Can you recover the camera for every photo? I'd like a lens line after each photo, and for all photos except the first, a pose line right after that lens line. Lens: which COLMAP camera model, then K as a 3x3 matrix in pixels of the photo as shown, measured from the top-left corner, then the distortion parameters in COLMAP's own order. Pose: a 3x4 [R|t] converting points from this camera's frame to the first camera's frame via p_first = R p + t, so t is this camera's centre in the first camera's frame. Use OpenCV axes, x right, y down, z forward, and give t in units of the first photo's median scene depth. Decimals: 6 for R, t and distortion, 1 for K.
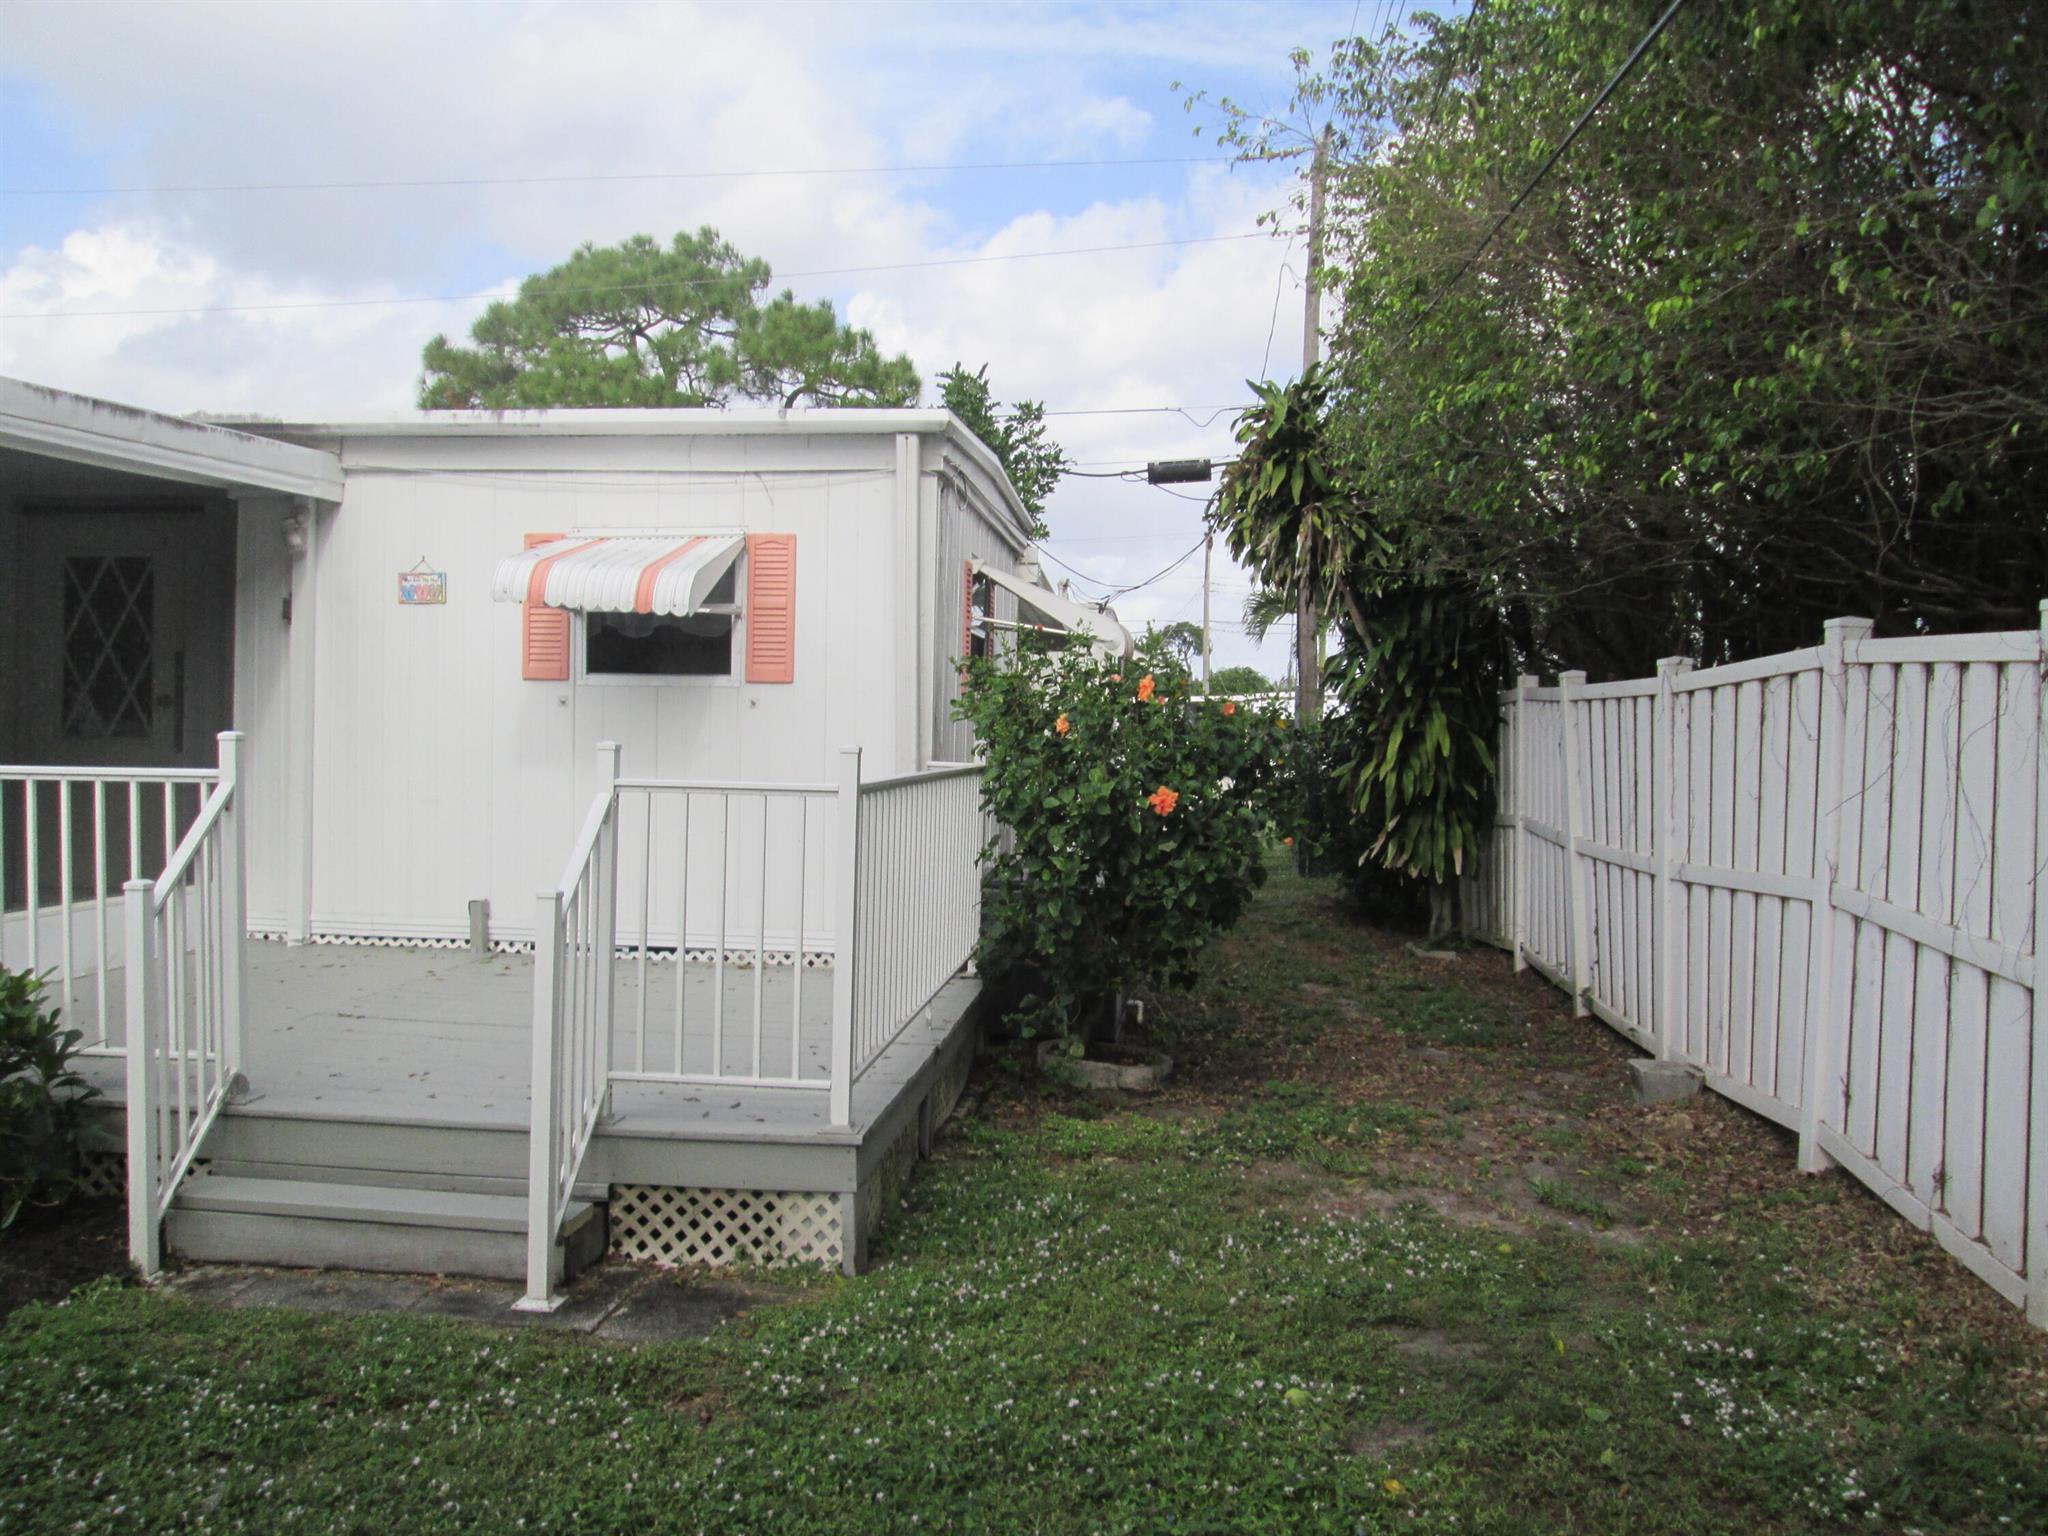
lens RADIAL K [[1688.2, 0, 1026.0], [0, 1688.2, 761.6], [0, 0, 1]] dist [-0.051903, 0.015553]
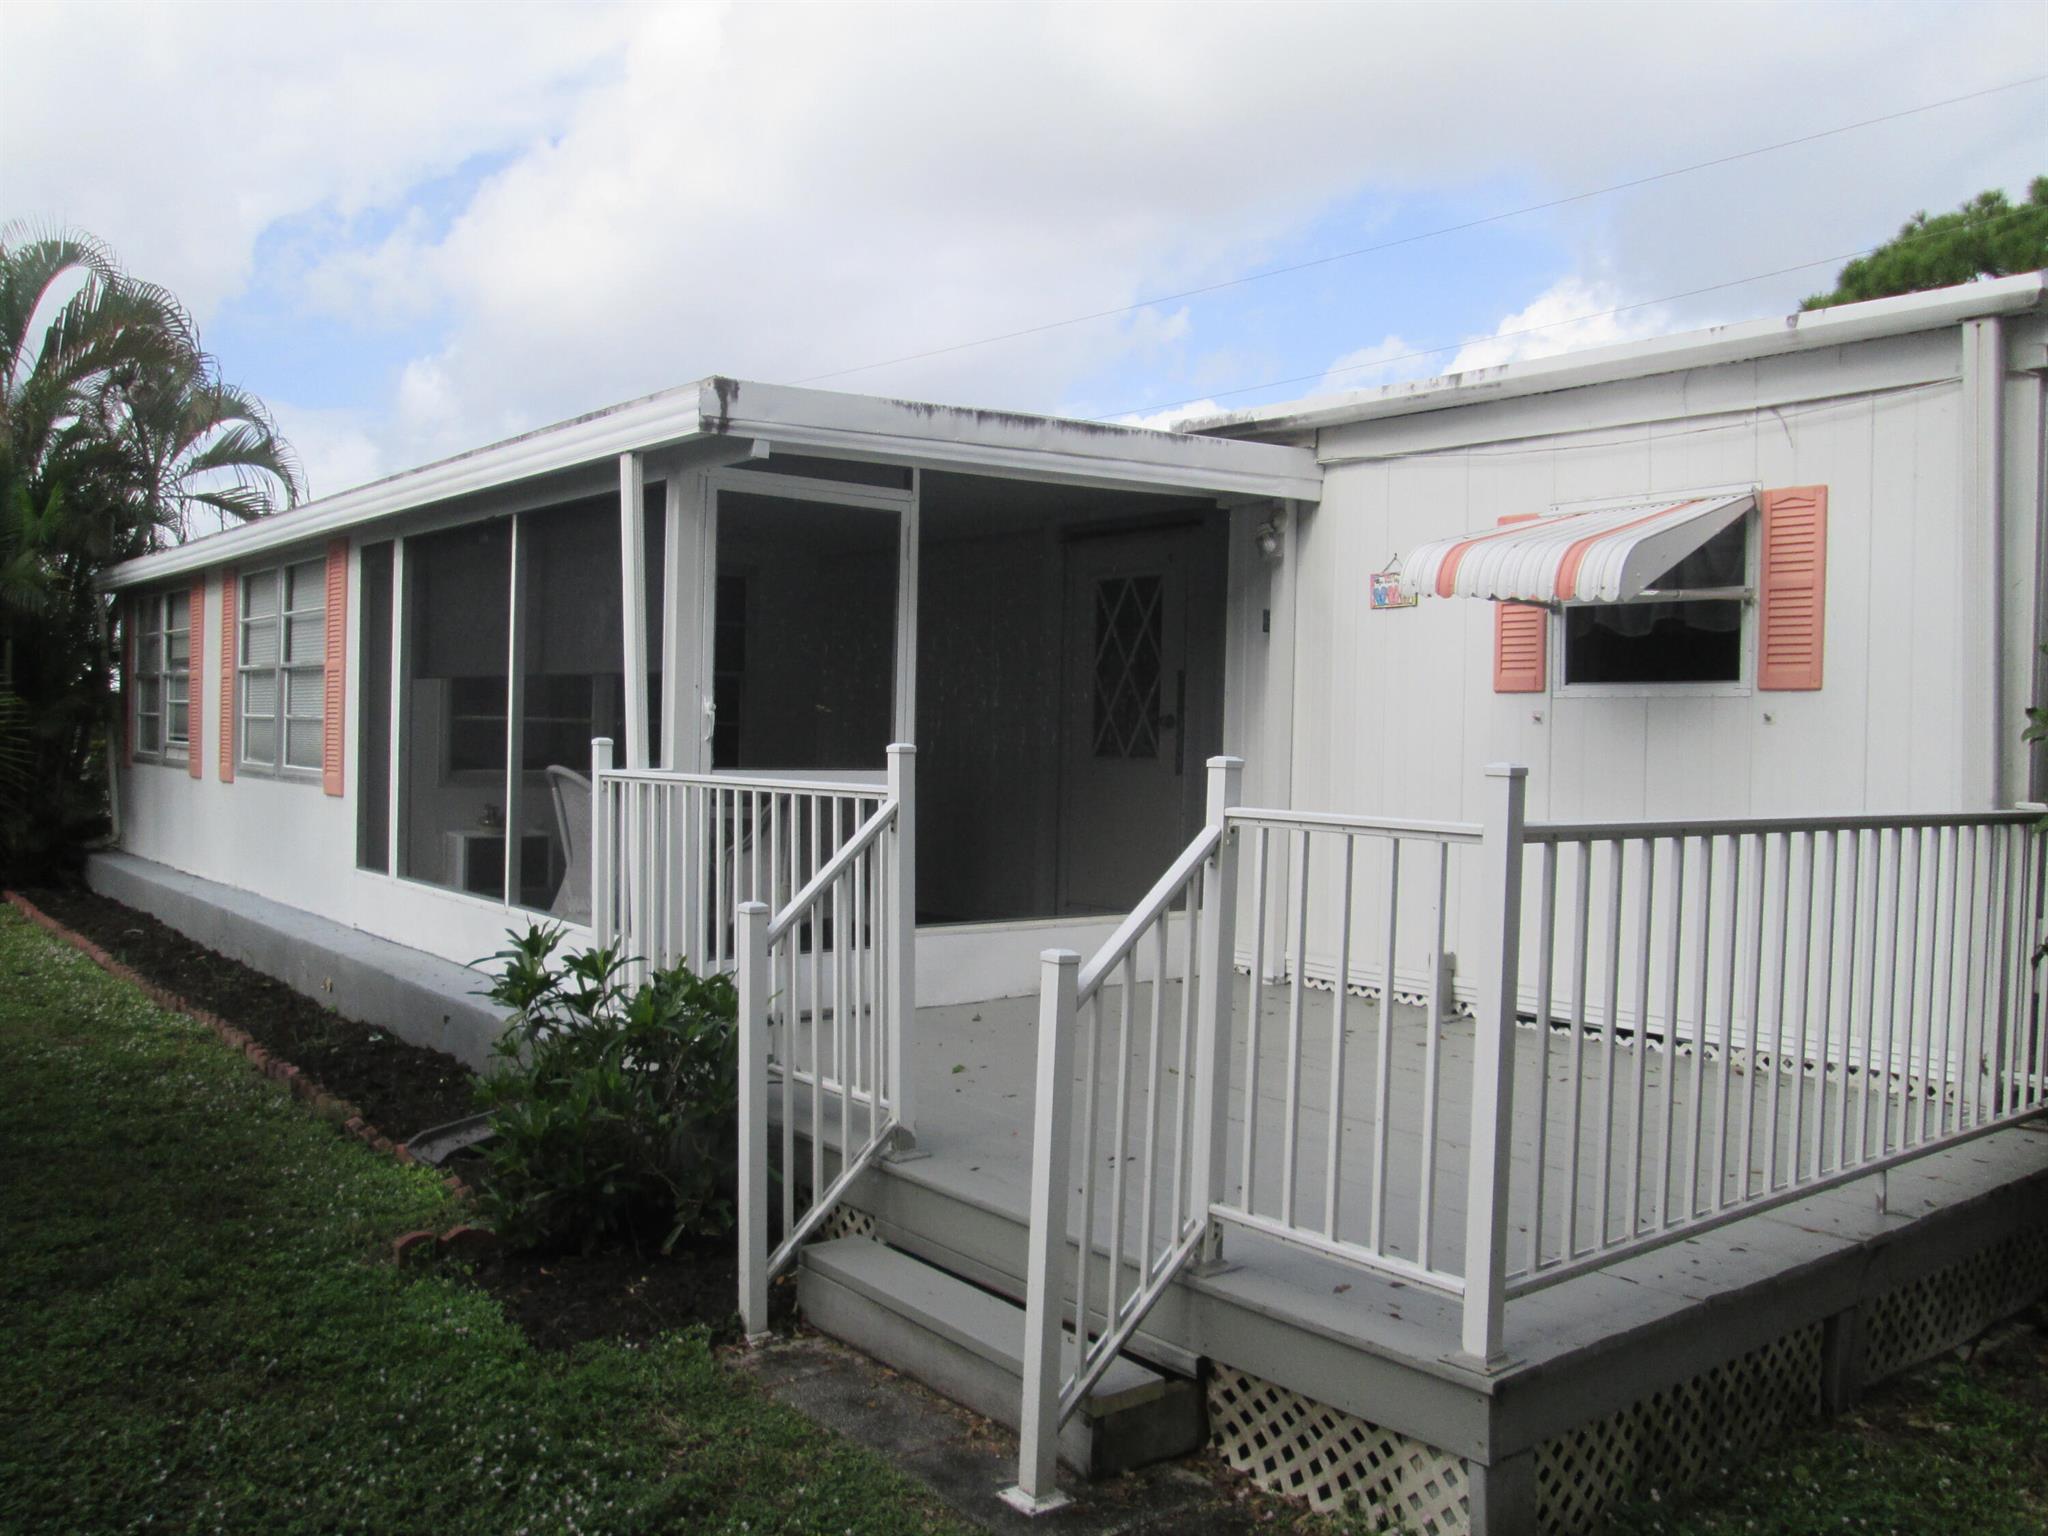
lens RADIAL K [[1688.2, 0, 1026.0], [0, 1688.2, 761.6], [0, 0, 1]] dist [-0.051903, 0.015553]
pose [[0.703213, 0.008295, -0.710931, 0.217678], [-0.022944, 0.999676, -0.011031, 0.000033], [0.710609, 0.024068, 0.703175, 0.415609]]
